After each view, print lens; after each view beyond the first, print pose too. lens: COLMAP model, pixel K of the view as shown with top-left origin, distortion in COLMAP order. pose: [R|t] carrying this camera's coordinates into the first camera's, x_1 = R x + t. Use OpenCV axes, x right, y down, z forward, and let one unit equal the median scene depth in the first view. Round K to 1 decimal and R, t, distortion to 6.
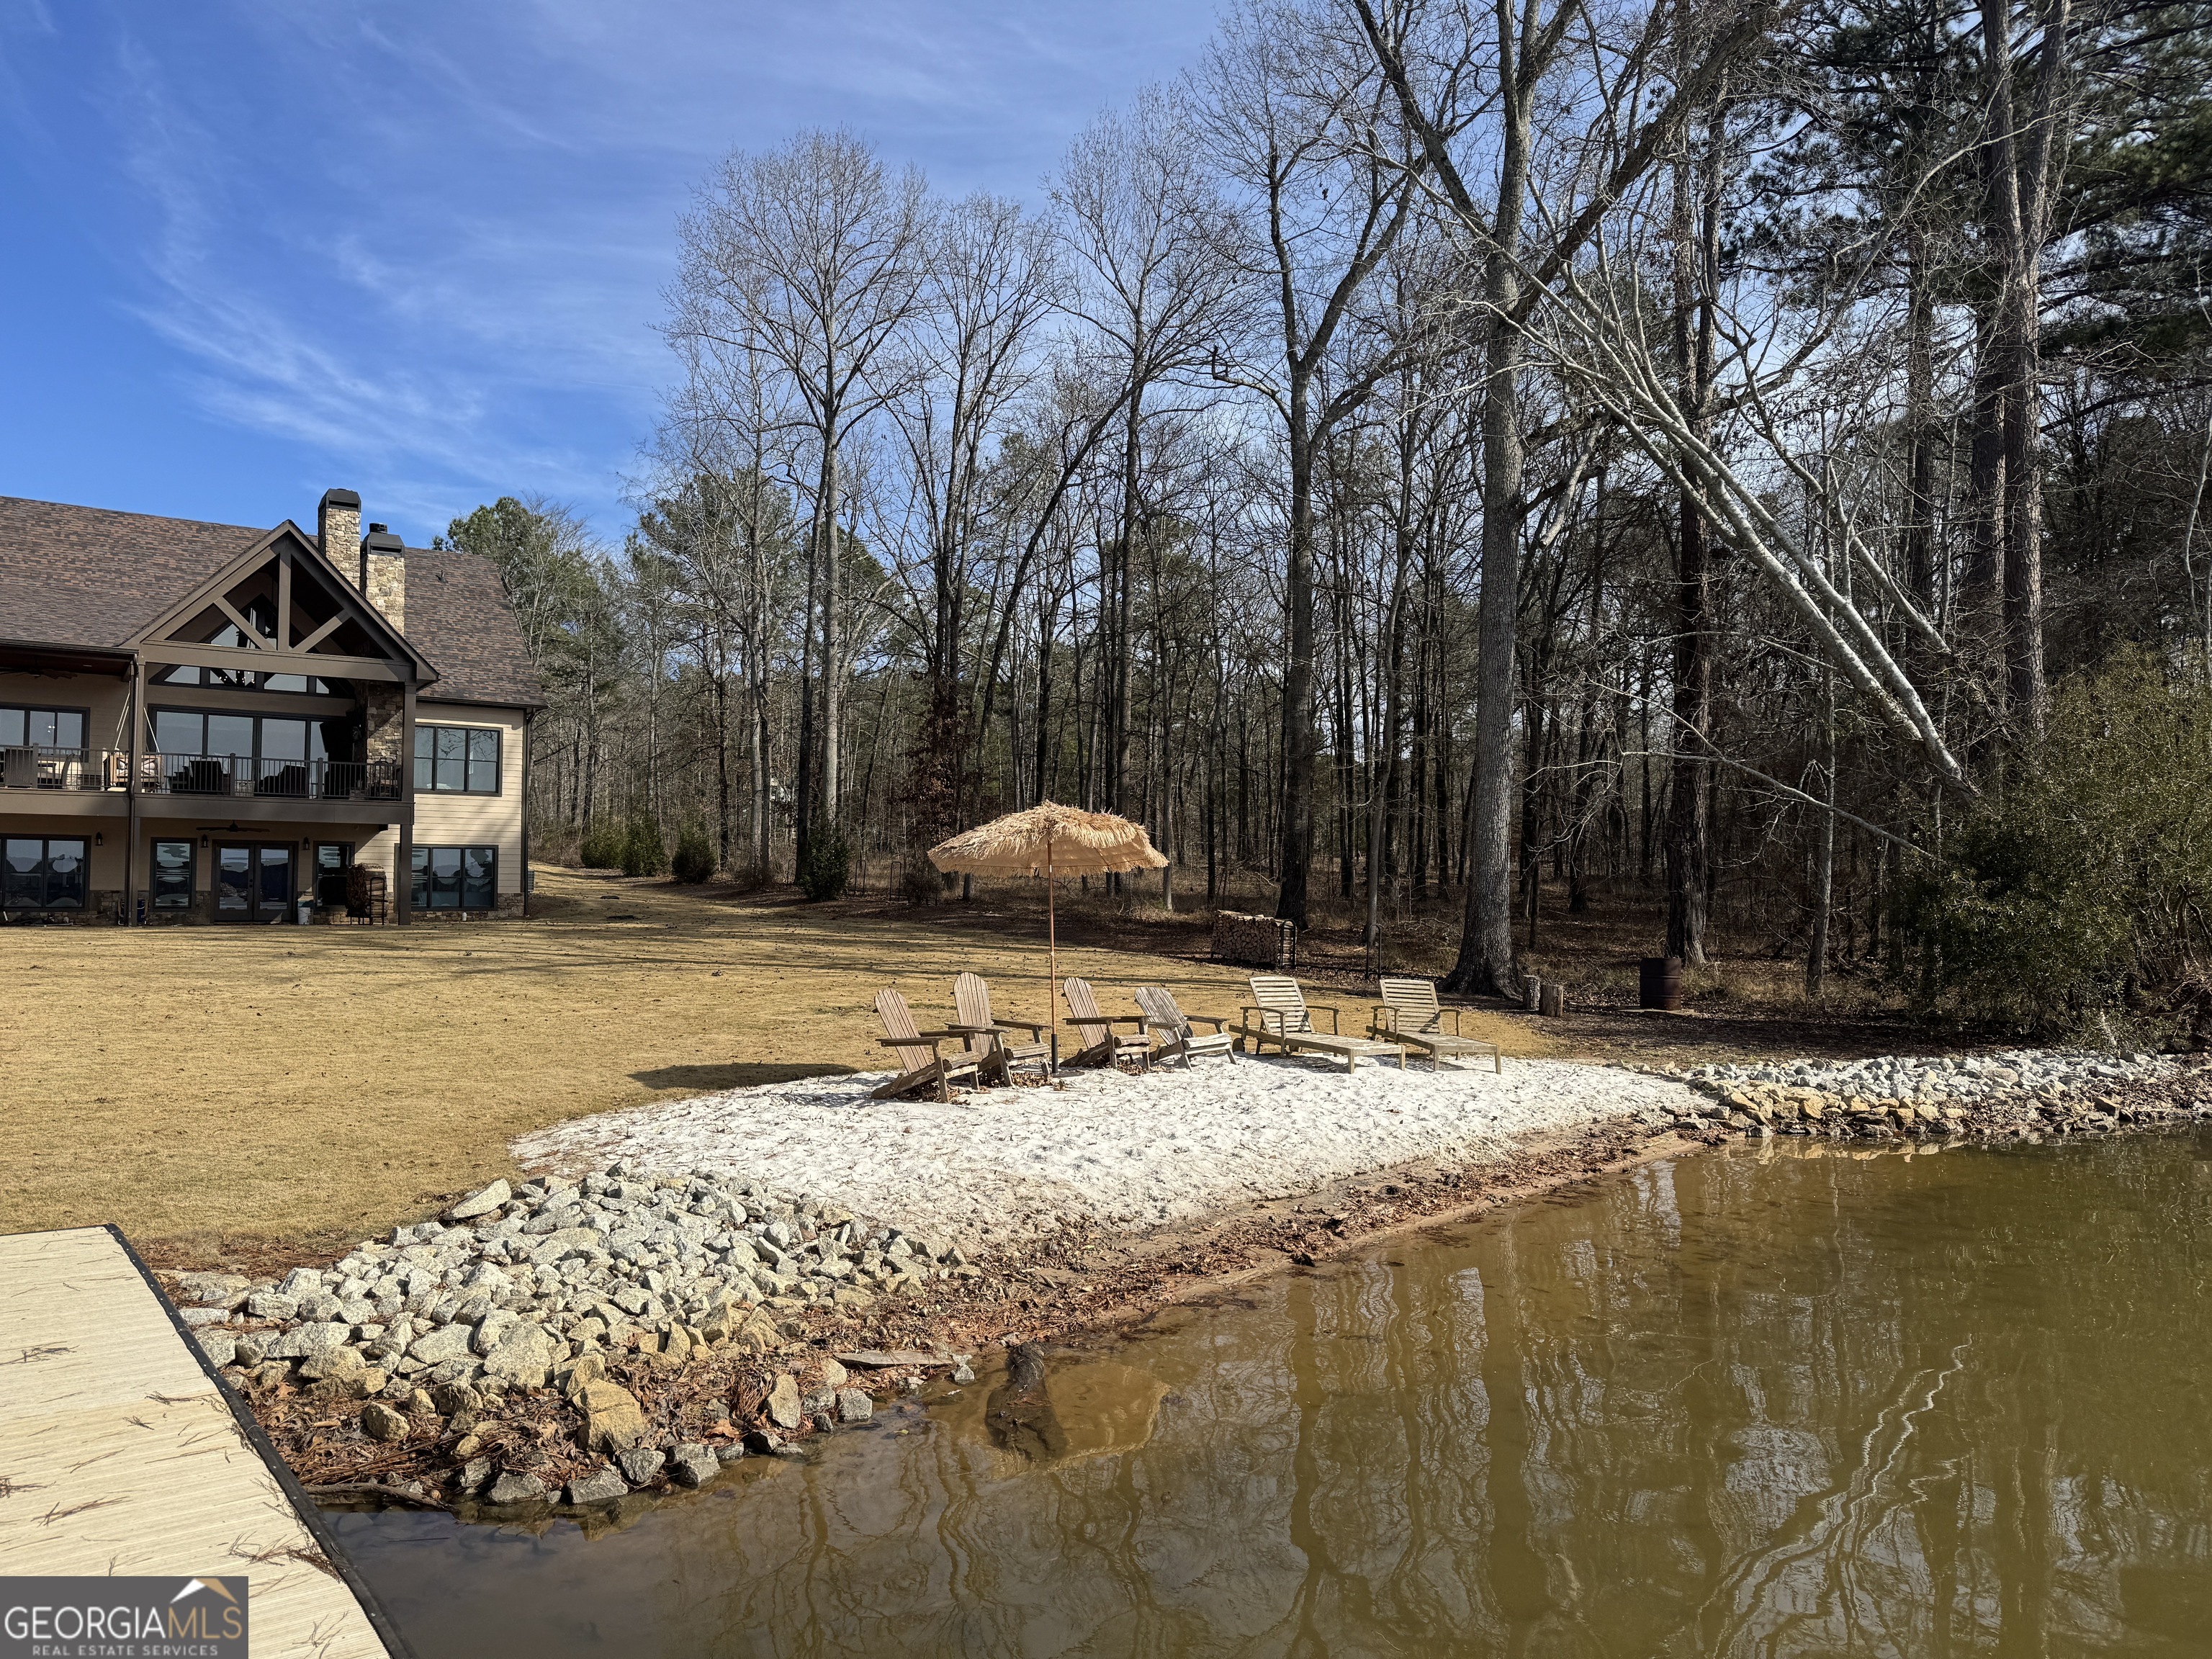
lens RADIAL K [[1549.5, 0, 1106.0], [0, 1549.5, 829.5], [0, 0, 1]] dist [0.147757, -0.244689]
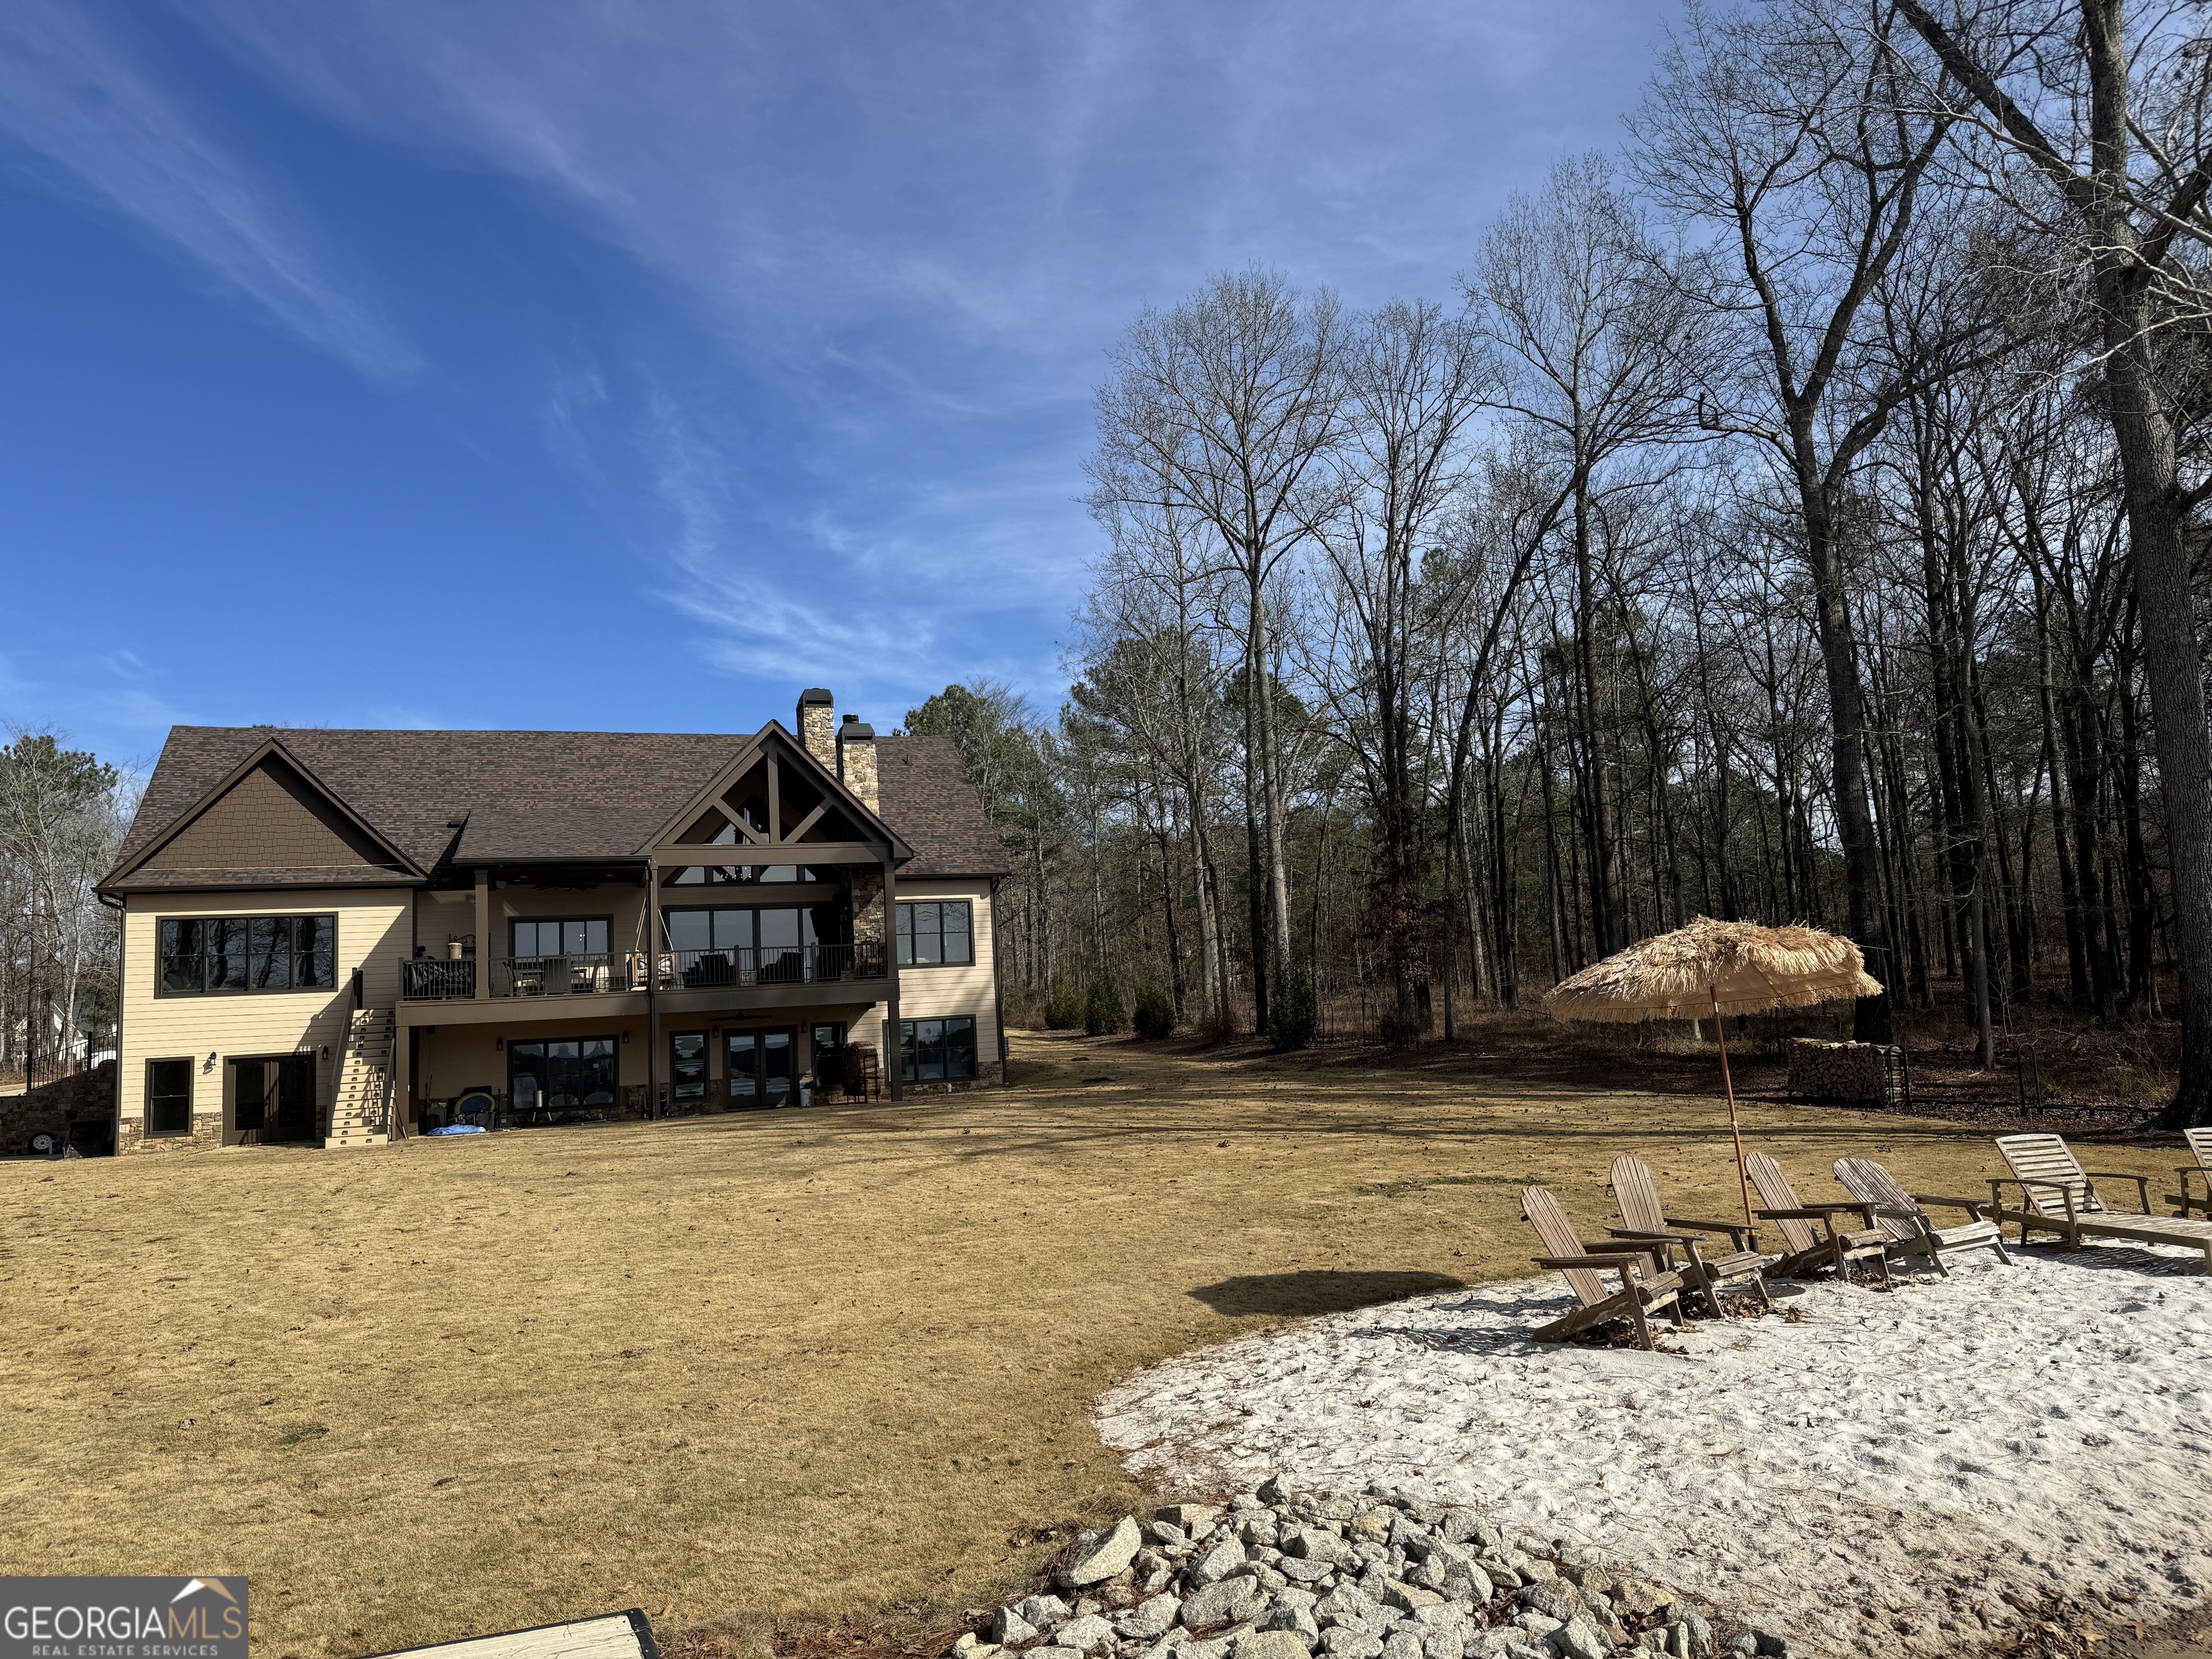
lens RADIAL K [[1549.5, 0, 1106.0], [0, 1549.5, 829.5], [0, 0, 1]] dist [0.147757, -0.244689]
pose [[0.960131, -0.100491, -0.260863, -0.056887], [0.076870, 0.992089, -0.099249, -0.003645], [0.268773, 0.075239, 0.960261, 0.096363]]
